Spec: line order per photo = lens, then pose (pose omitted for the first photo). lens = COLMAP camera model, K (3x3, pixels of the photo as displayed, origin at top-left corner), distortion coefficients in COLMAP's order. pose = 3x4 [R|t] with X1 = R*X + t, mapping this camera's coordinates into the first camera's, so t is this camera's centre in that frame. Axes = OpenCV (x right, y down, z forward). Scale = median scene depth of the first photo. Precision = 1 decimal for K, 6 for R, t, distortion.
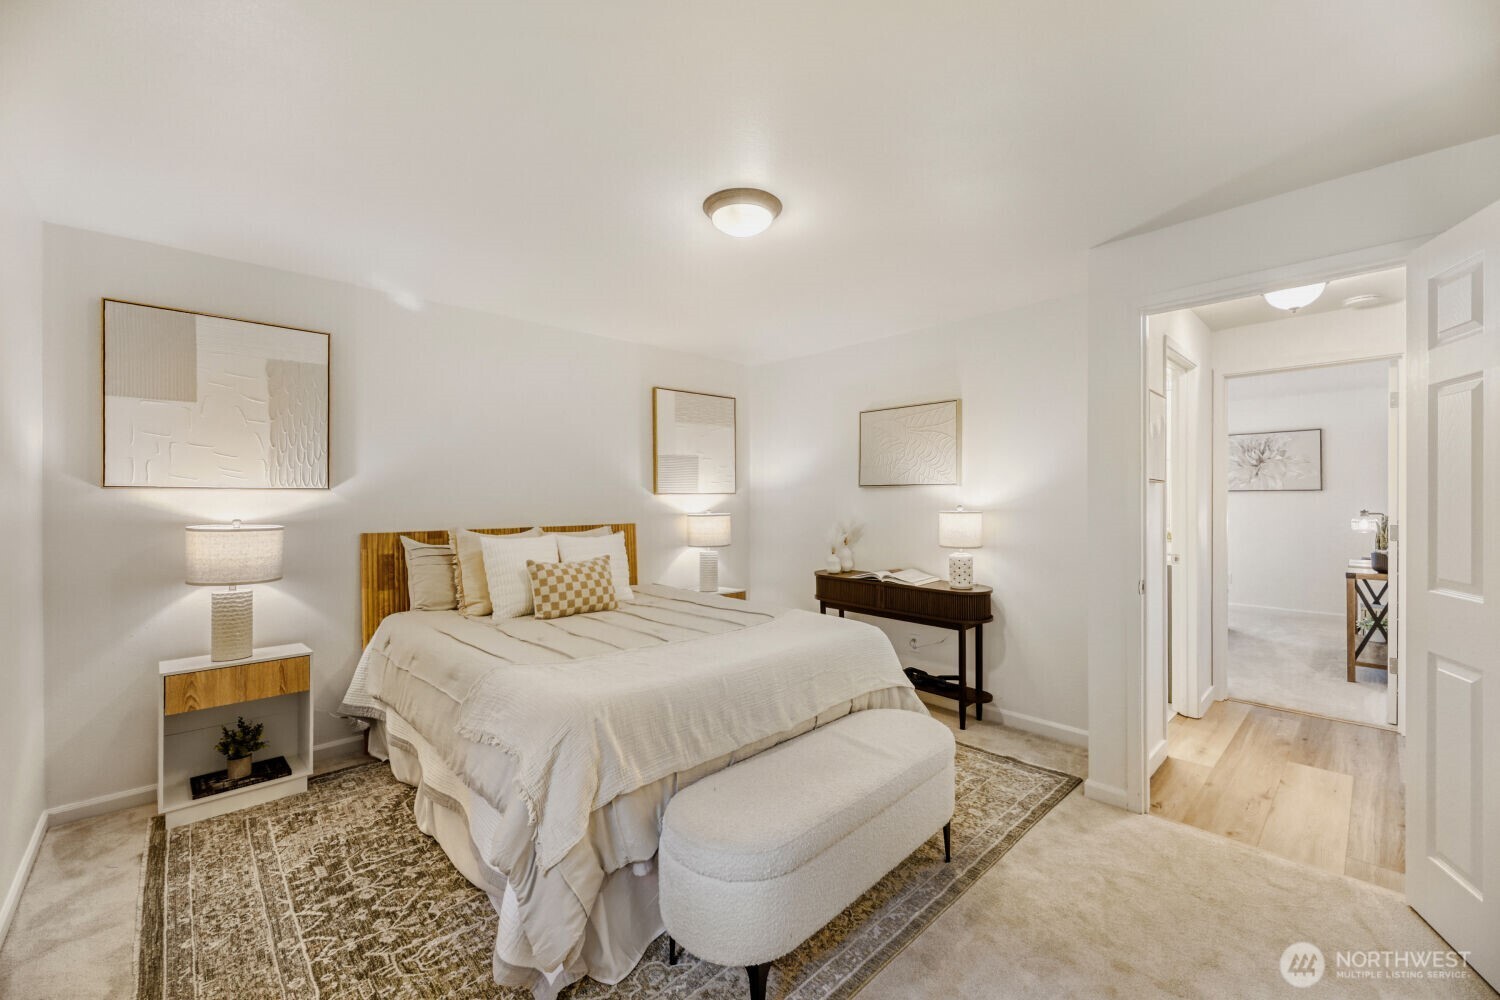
lens RADIAL K [[605.9, 0, 747.9], [0, 605.9, 499.9], [0, 0, 1]] dist [0.001727, 0.000041]
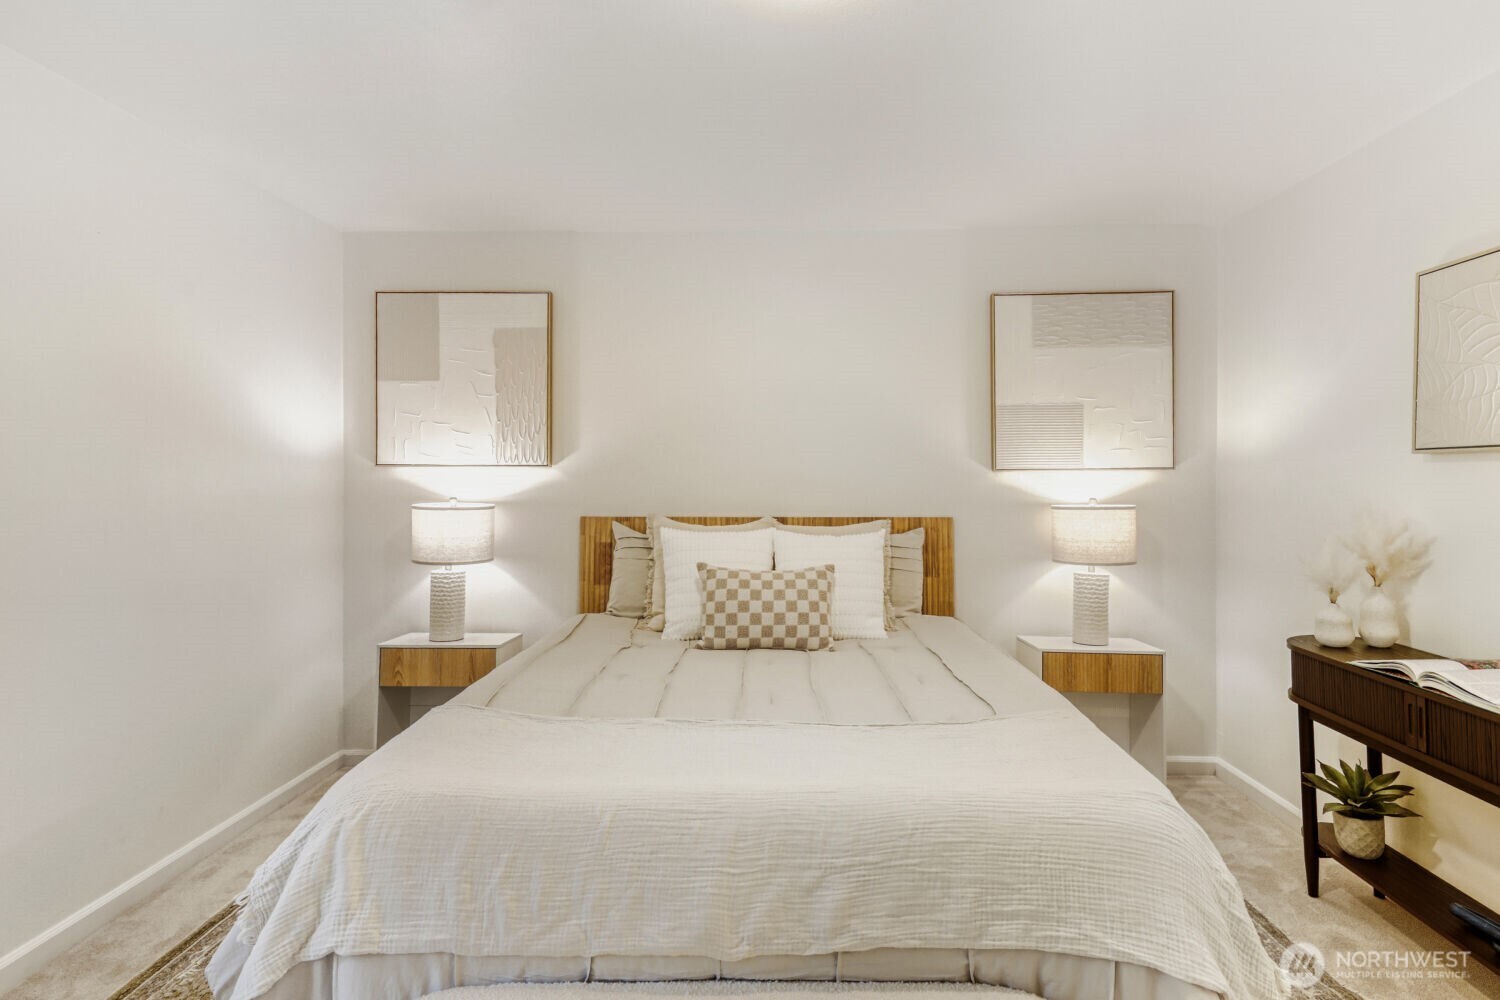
lens RADIAL K [[803.9, 0, 750.2], [0, 803.9, 469.7], [0, 0, 1]] dist [0.012206, -0.000478]
pose [[0.702945, -0.004147, -0.711232, 0.341964], [-0.005197, 0.999926, -0.010967, -0.000074], [0.711225, 0.011406, 0.702872, 0.358625]]
